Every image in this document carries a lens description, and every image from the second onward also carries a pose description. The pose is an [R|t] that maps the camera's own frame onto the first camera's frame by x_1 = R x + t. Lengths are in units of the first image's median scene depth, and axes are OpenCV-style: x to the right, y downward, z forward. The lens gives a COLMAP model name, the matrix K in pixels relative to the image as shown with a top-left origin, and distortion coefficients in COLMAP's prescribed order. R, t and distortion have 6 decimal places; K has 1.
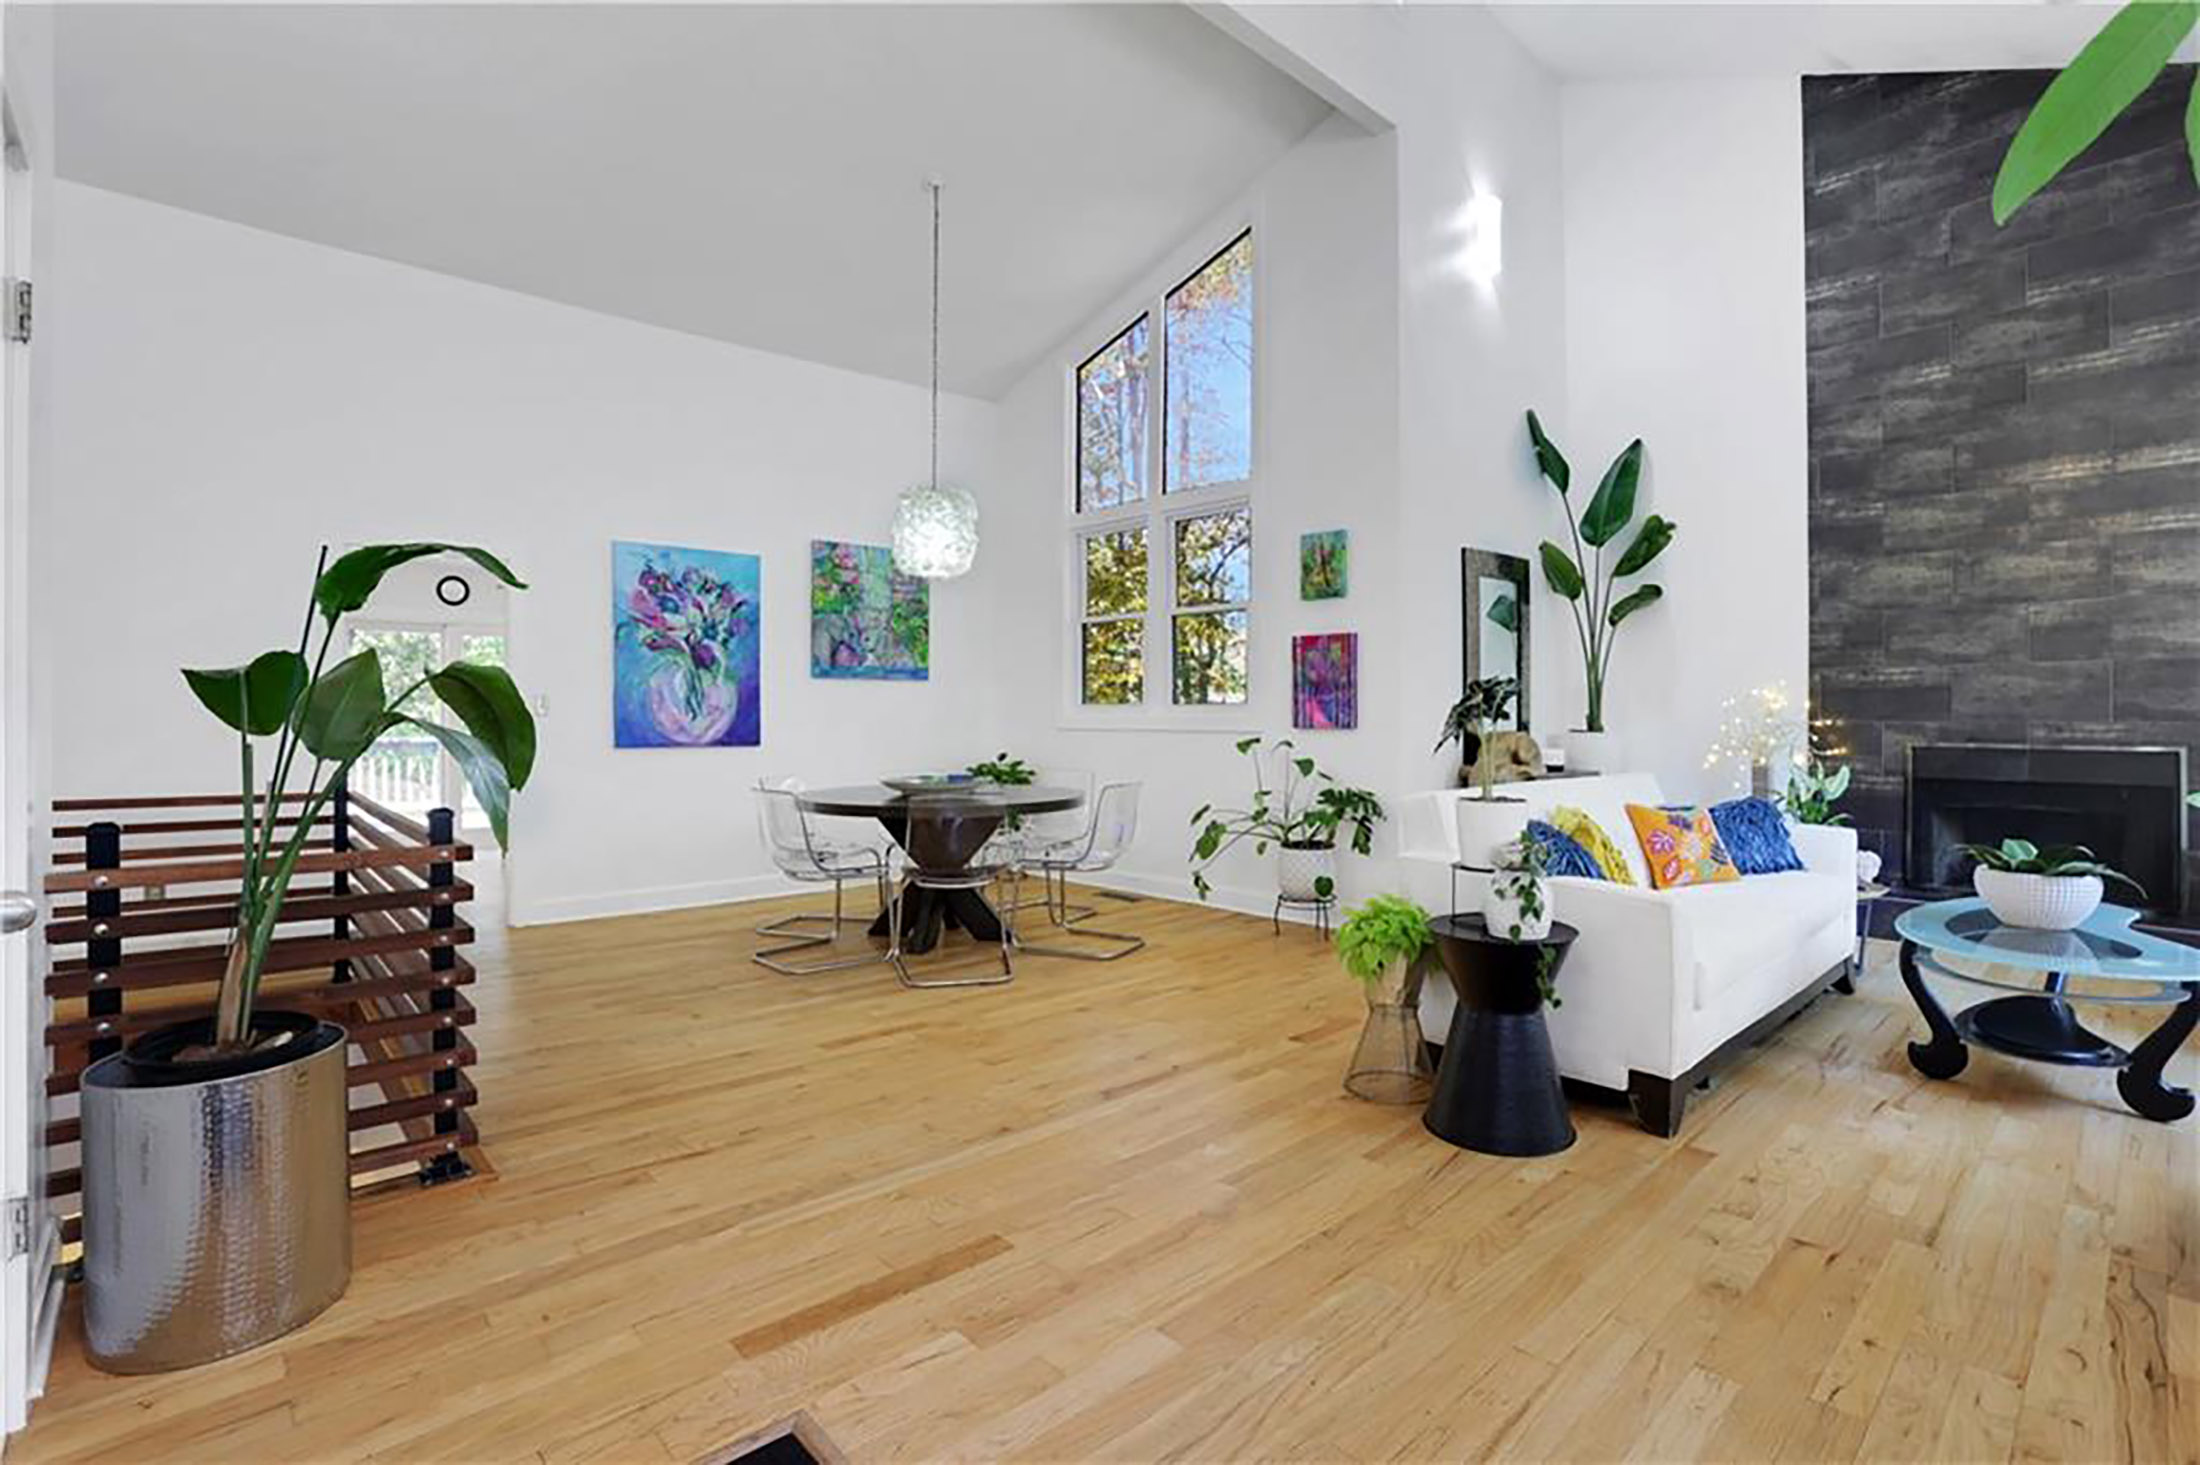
lens RADIAL K [[1093.2, 0, 1076.3], [0, 1093.2, 713.7], [0, 0, 1]] dist [-0.067080, 0.034688]
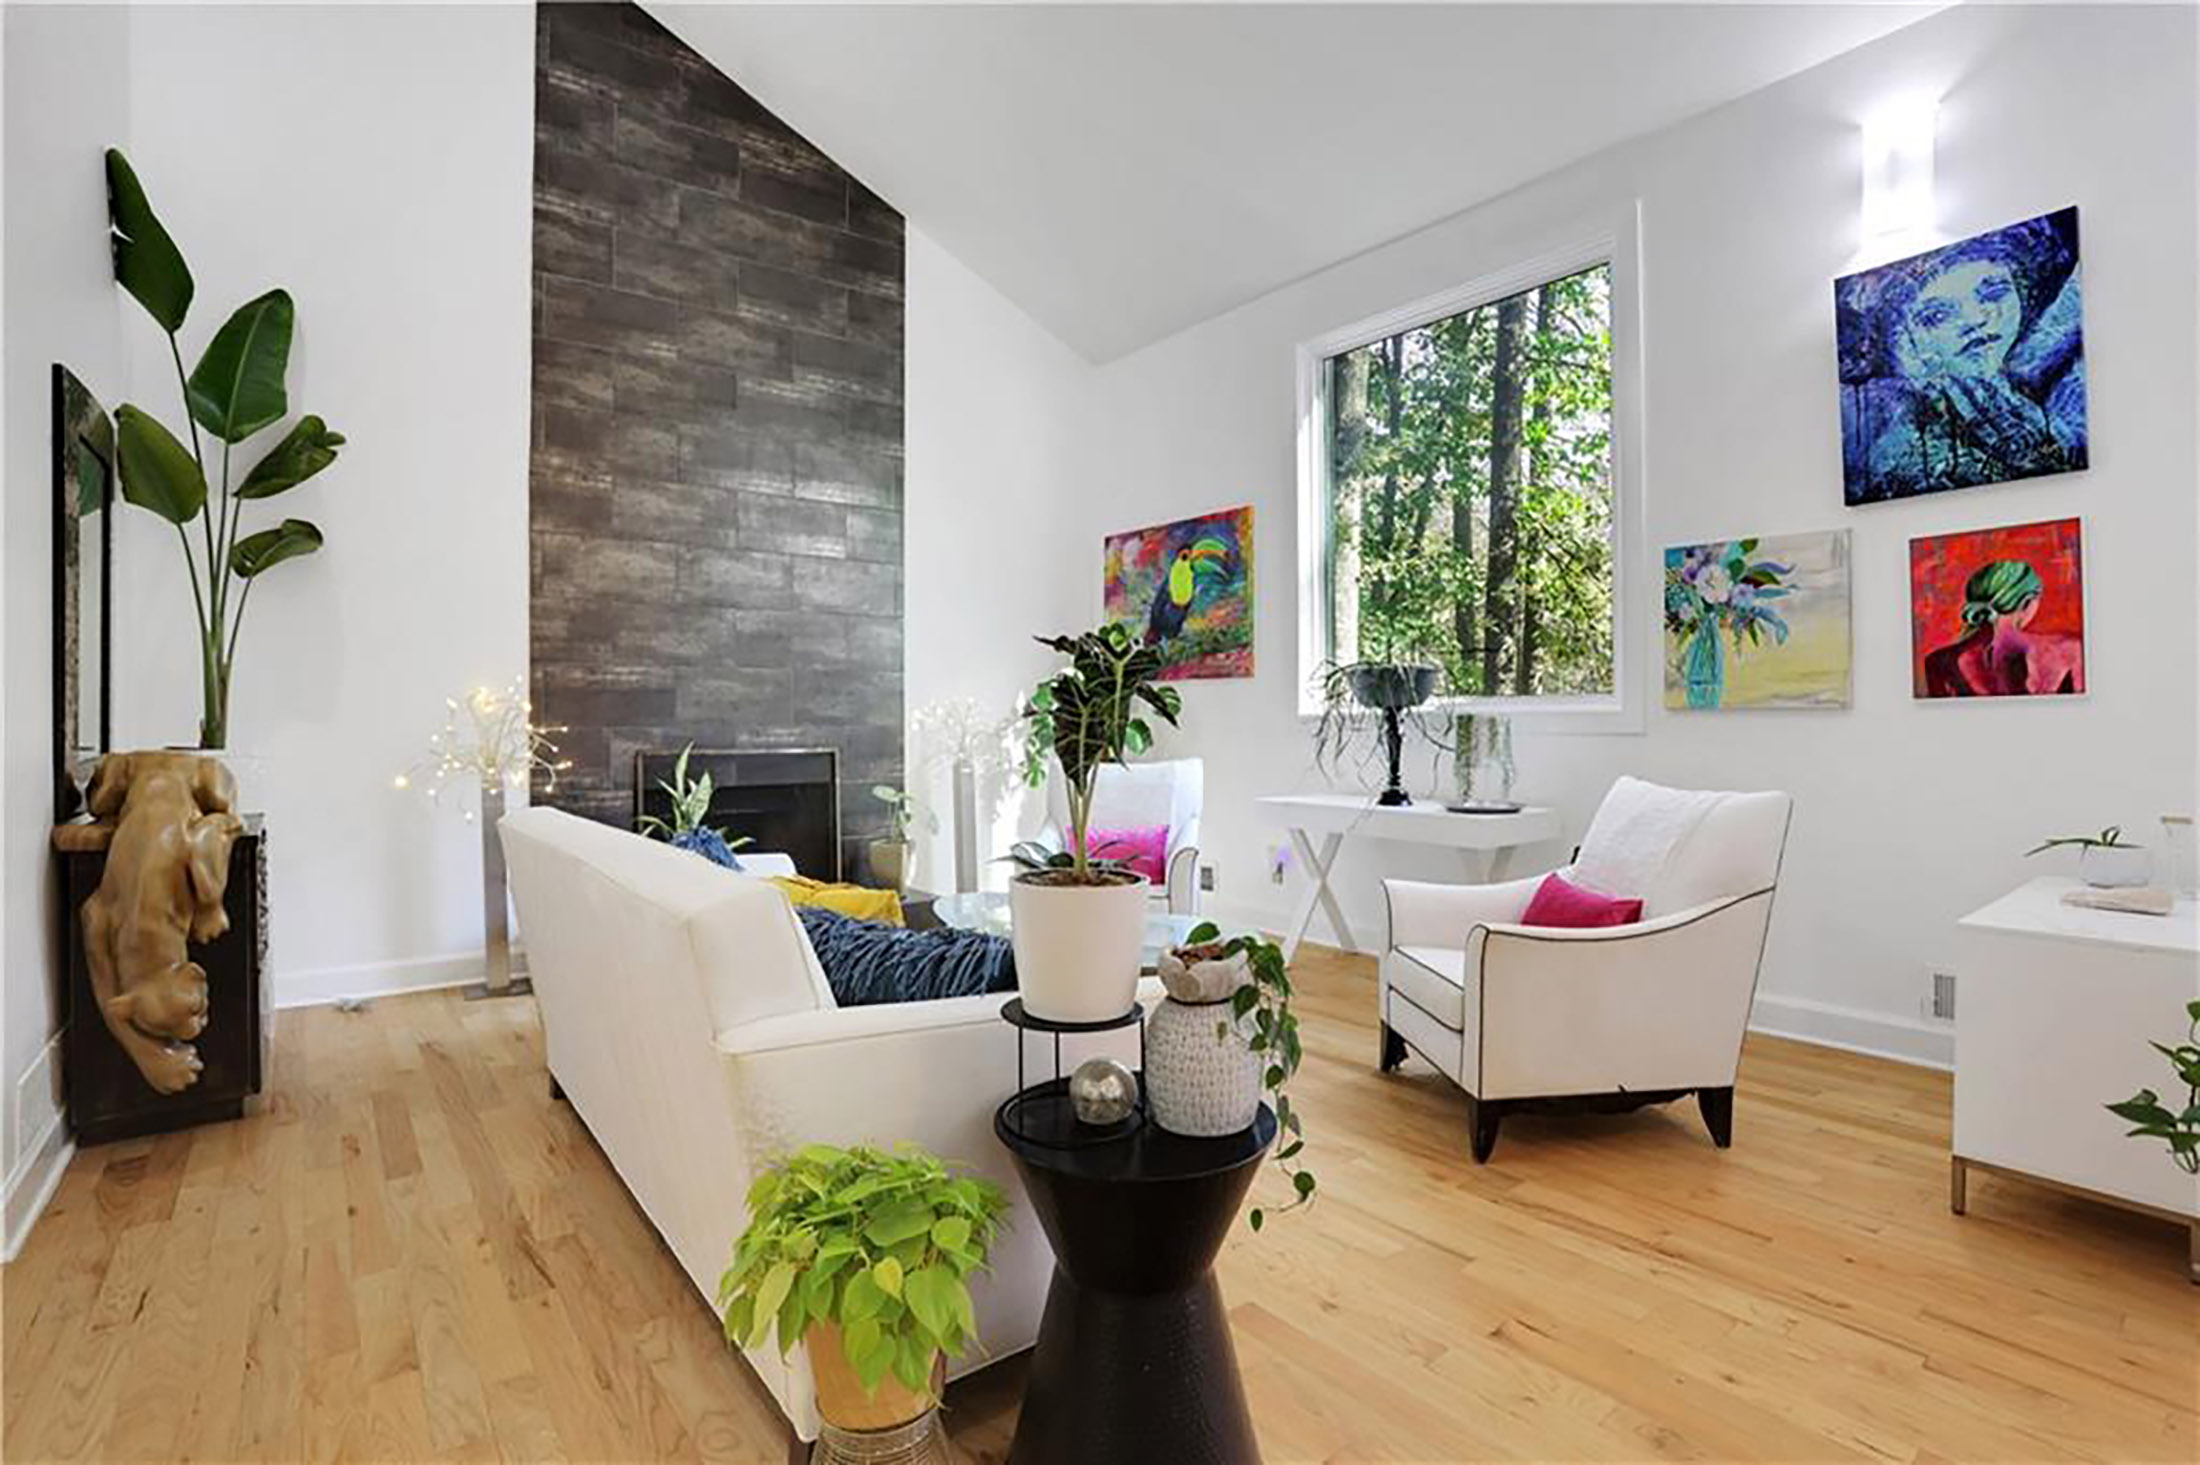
lens RADIAL K [[1020.2, 0, 1100.0], [0, 1020.2, 732.5], [0, 0, 1]] dist [-0.068805, 0.026320]
pose [[0.057867, -0.012129, 0.998251, -0.040425], [0.002749, 0.999924, 0.011990, 0.002483], [-0.998321, 0.002050, 0.057895, 0.567662]]
